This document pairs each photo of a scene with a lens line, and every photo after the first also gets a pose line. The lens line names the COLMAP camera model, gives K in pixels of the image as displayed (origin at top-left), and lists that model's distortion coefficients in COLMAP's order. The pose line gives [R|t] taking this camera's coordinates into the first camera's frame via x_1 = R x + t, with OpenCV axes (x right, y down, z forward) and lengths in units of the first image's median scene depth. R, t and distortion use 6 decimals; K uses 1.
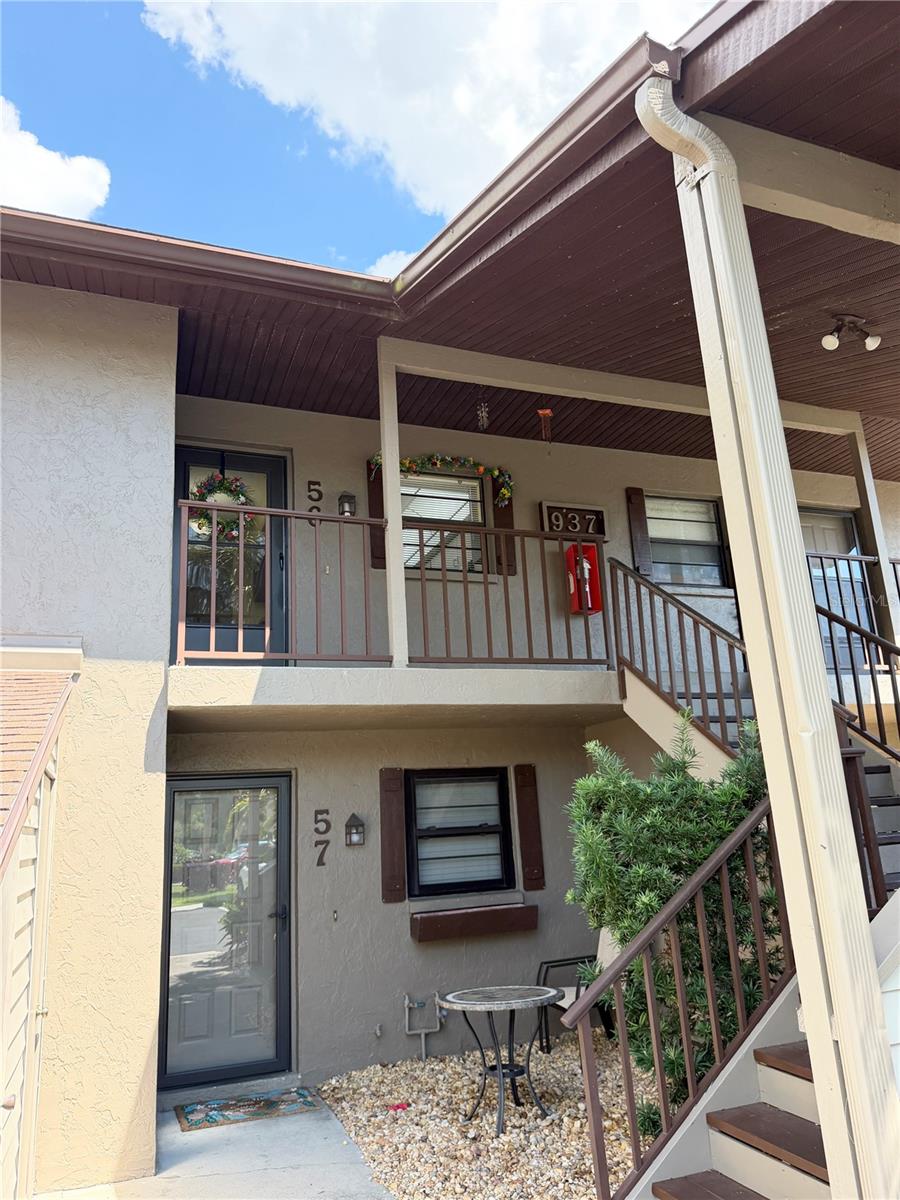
lens RADIAL K [[850.4, 0, 454.4], [0, 850.4, 594.3], [0, 0, 1]] dist [0.055653, -0.076945]
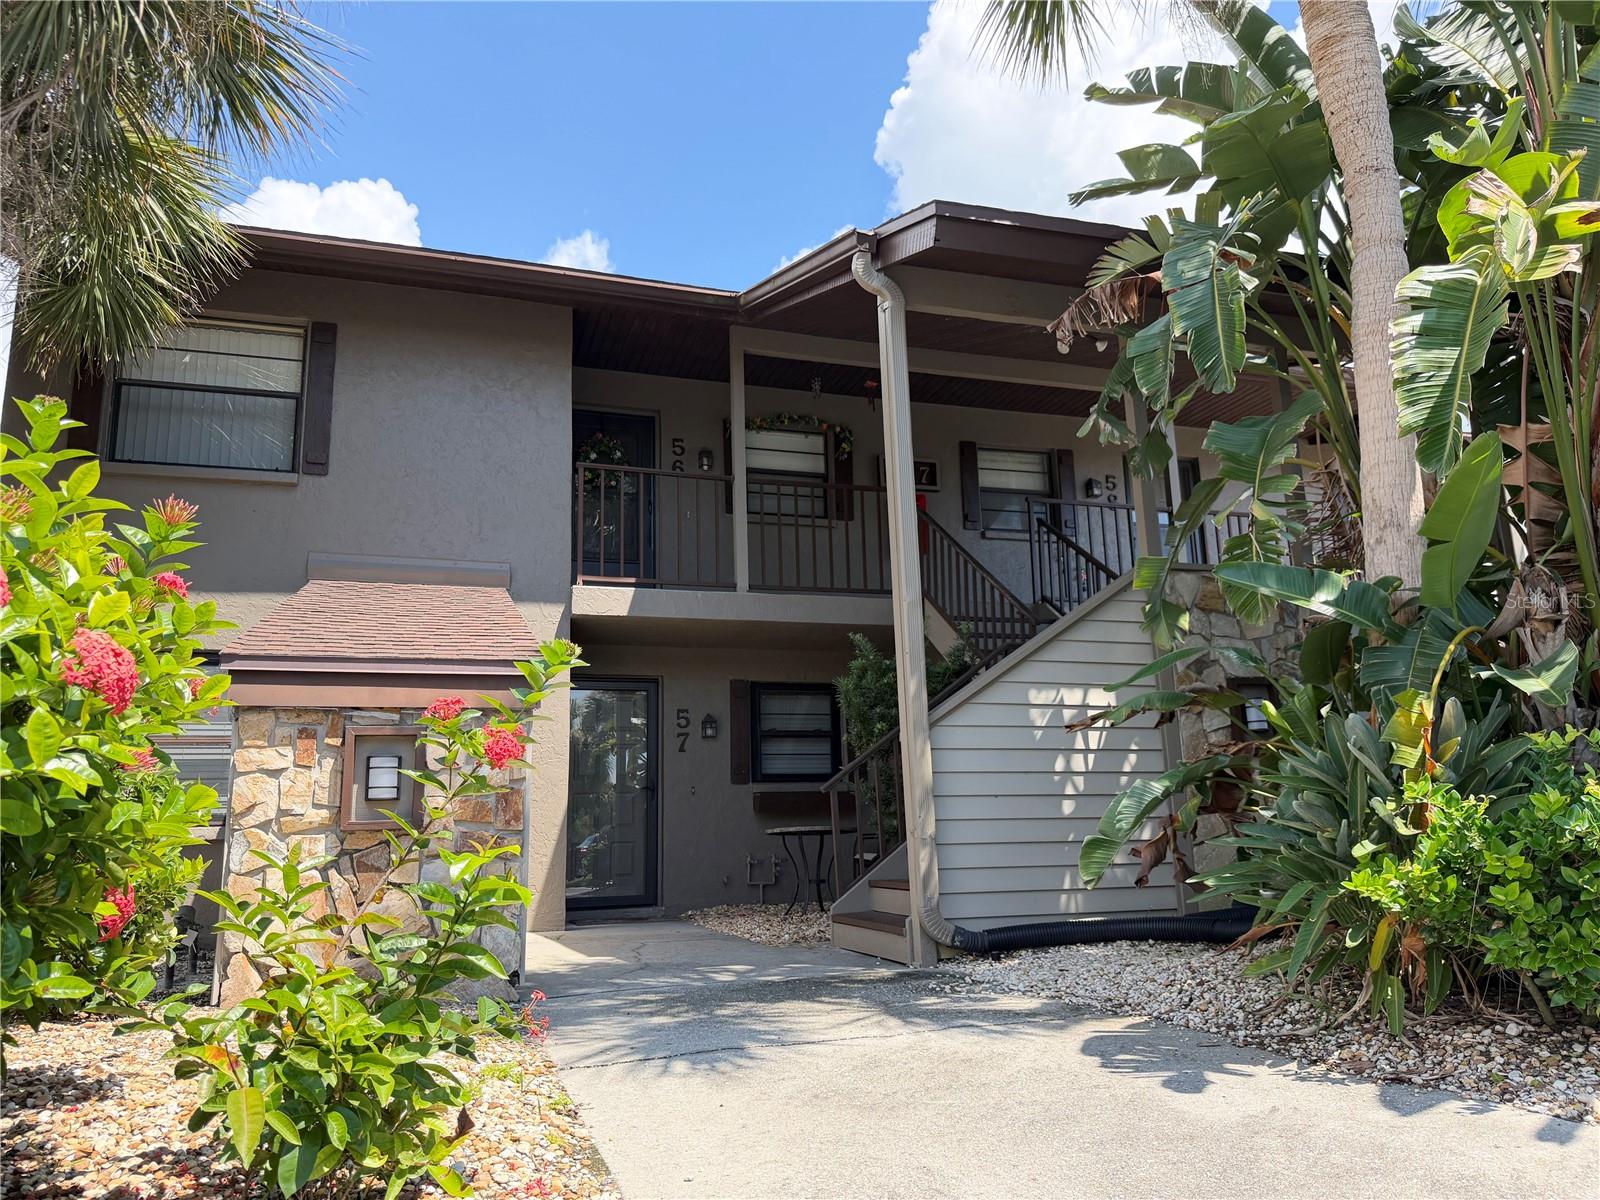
lens RADIAL K [[1133.8, 0, 796.2], [0, 1133.8, 602.9], [0, 0, 1]] dist [0.055653, -0.076945]
pose [[0.997976, 0.014708, -0.061863, 0.109286], [-0.011257, 0.998380, 0.055765, 0.004787], [0.062583, -0.054956, 0.996526, -0.626177]]
